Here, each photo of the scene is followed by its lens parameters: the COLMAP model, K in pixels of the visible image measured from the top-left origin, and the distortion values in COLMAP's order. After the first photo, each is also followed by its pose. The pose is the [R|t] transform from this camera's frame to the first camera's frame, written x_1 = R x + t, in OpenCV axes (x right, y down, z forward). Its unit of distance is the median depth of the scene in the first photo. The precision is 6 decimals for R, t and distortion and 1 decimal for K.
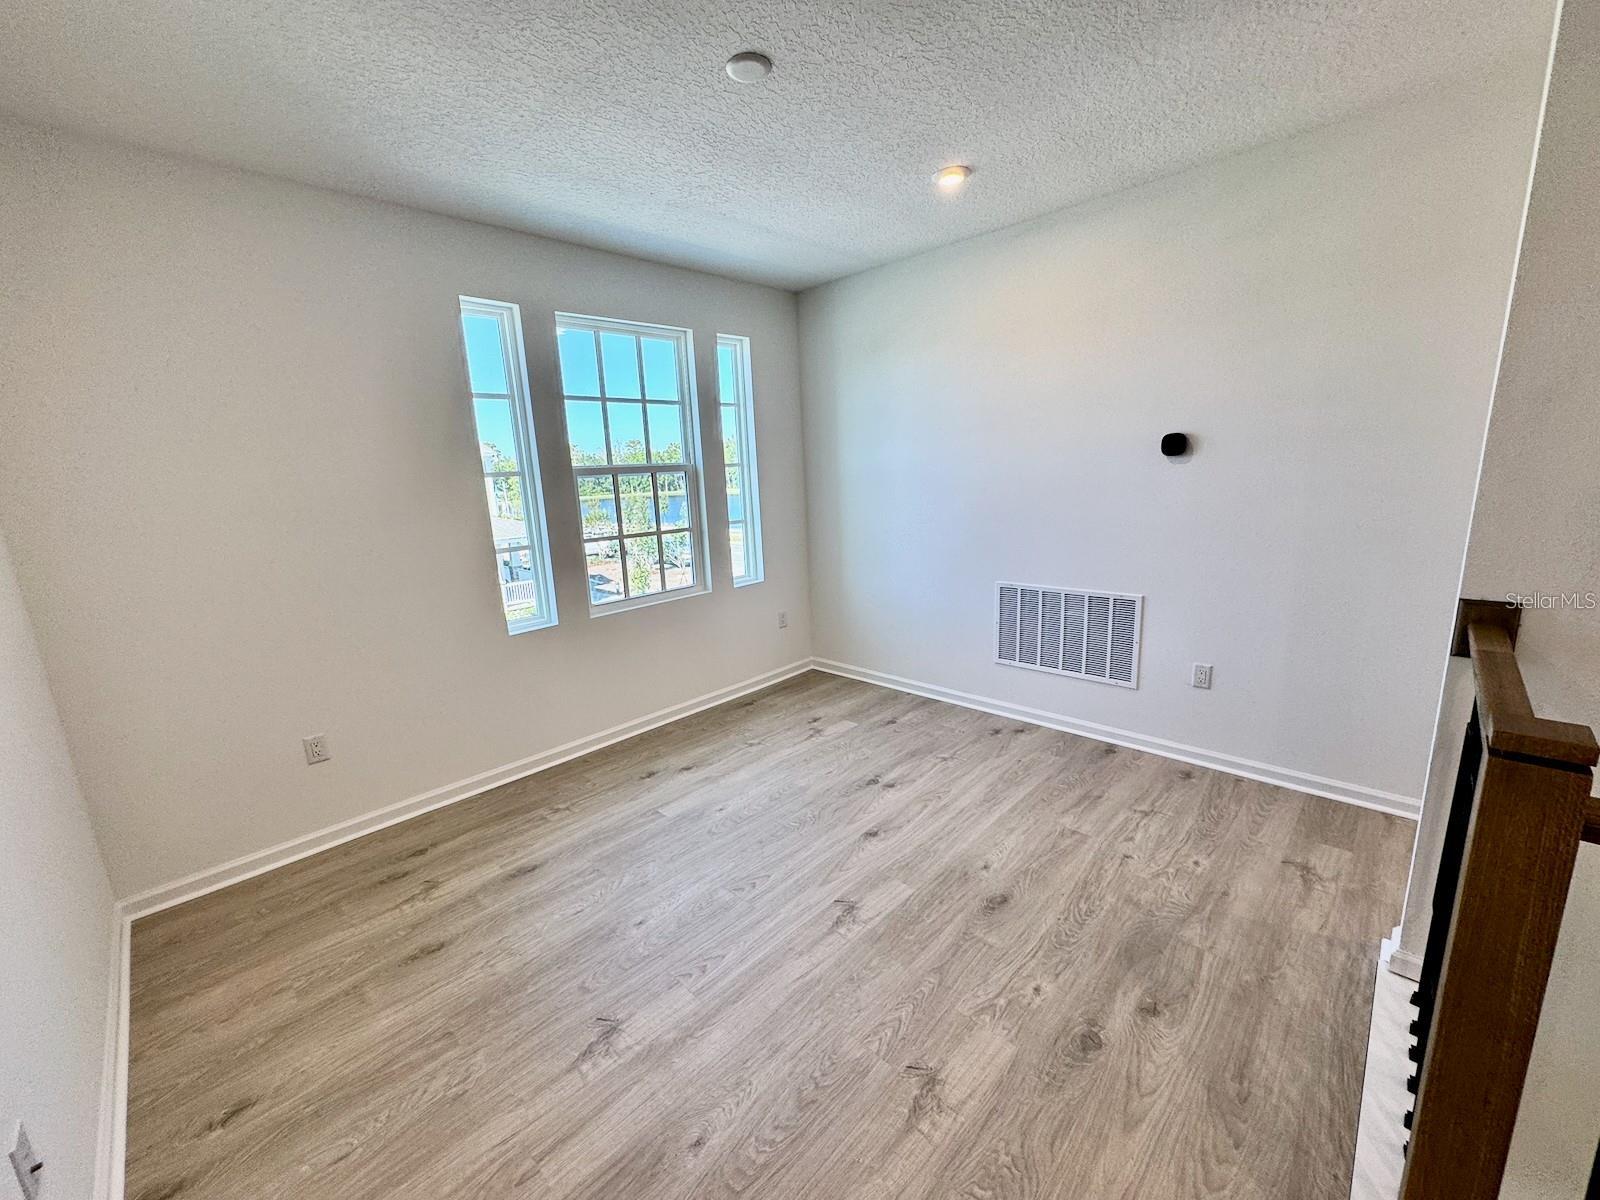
lens RADIAL K [[638.6, 0, 800.6], [0, 638.6, 600.7], [0, 0, 1]] dist [-0.006754, 0.000539]
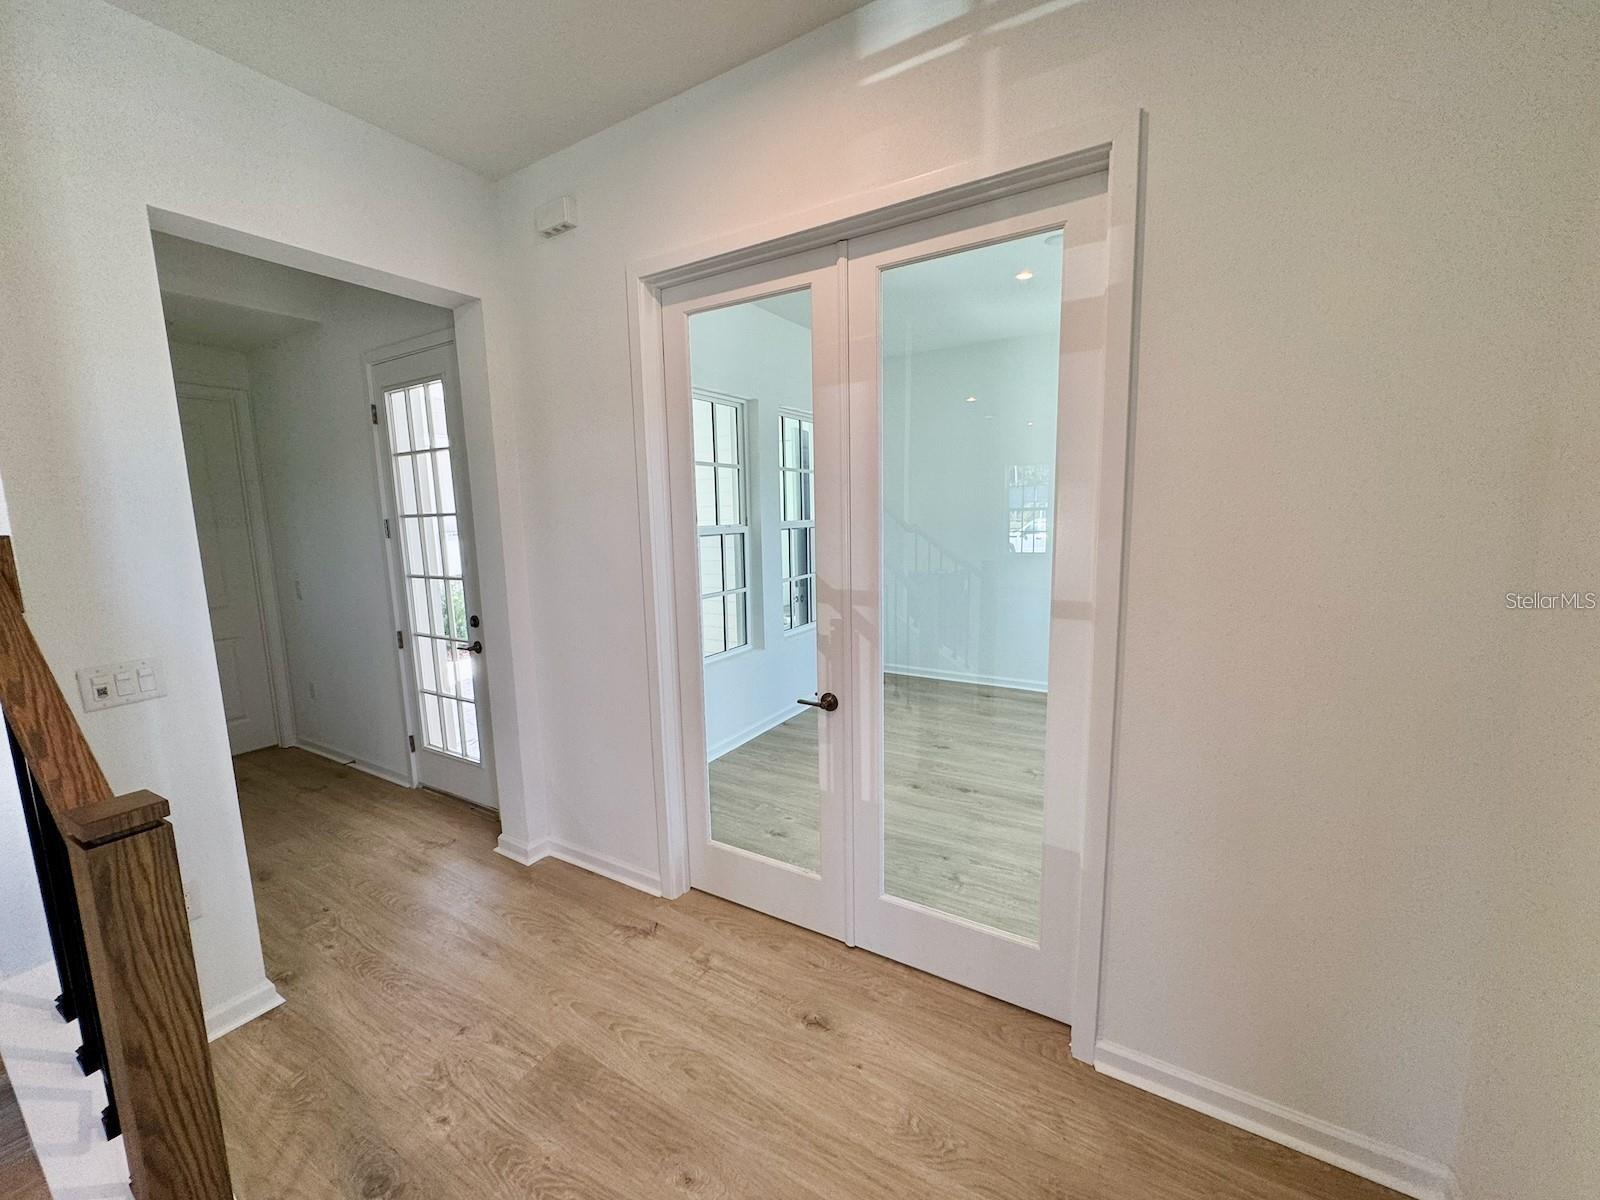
lens RADIAL K [[638.6, 0, 811.0], [0, 638.6, 605.0], [0, 0, 1]] dist [-0.006754, 0.000539]
pose [[0.230473, 0.188776, -0.954592, 1.178324], [-0.181645, 0.972105, 0.148383, -0.333419], [0.955975, 0.139199, 0.258334, 1.116376]]
